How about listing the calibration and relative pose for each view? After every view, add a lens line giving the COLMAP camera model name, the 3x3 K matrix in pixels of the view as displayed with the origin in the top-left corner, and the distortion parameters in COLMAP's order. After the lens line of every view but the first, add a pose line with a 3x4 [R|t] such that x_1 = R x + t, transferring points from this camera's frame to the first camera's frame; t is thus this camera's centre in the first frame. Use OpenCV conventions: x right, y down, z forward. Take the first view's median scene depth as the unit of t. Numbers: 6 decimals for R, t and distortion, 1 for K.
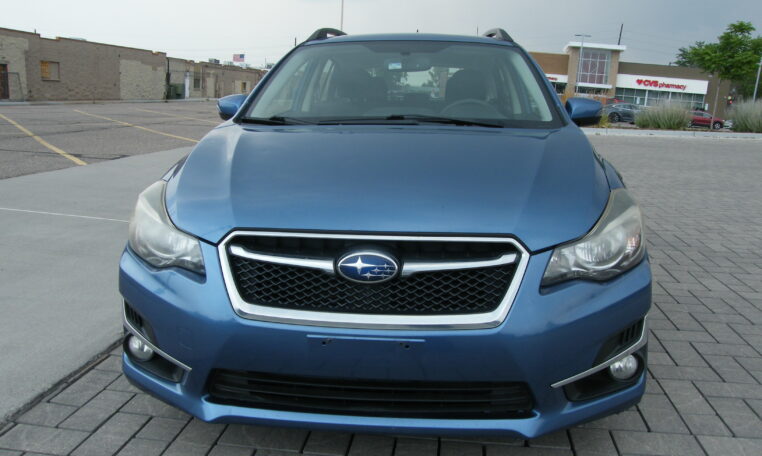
lens RADIAL K [[610.7, 0, 384.1], [0, 610.7, 229.3], [0, 0, 1]] dist [-0.153968, 0.135764]
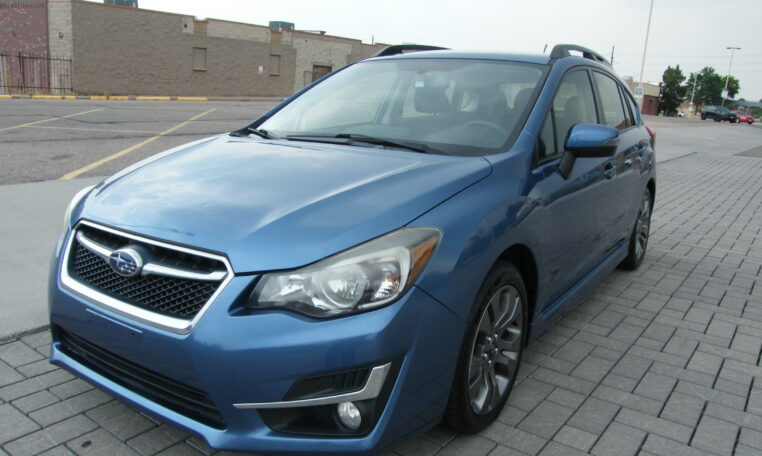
lens RADIAL K [[610.7, 0, 384.1], [0, 610.7, 229.3], [0, 0, 1]] dist [-0.153968, 0.135764]
pose [[0.878045, 0.126505, -0.461555, 0.041284], [-0.131767, 0.991059, 0.020966, -0.004075], [0.460080, 0.042409, 0.886864, 0.008414]]
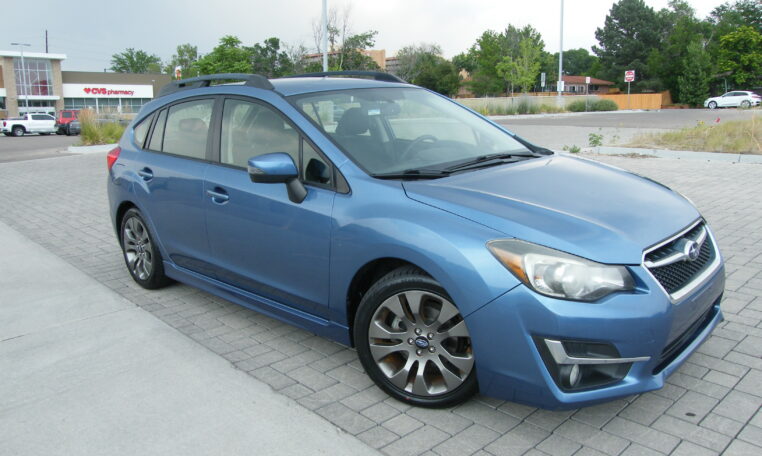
lens RADIAL K [[610.7, 0, 384.1], [0, 610.7, 229.3], [0, 0, 1]] dist [-0.153968, 0.135764]
pose [[0.606065, -0.212442, 0.766521, -0.078557], [0.216699, 0.971321, 0.097865, -0.014893], [-0.765328, 0.106792, 0.634719, 0.026788]]
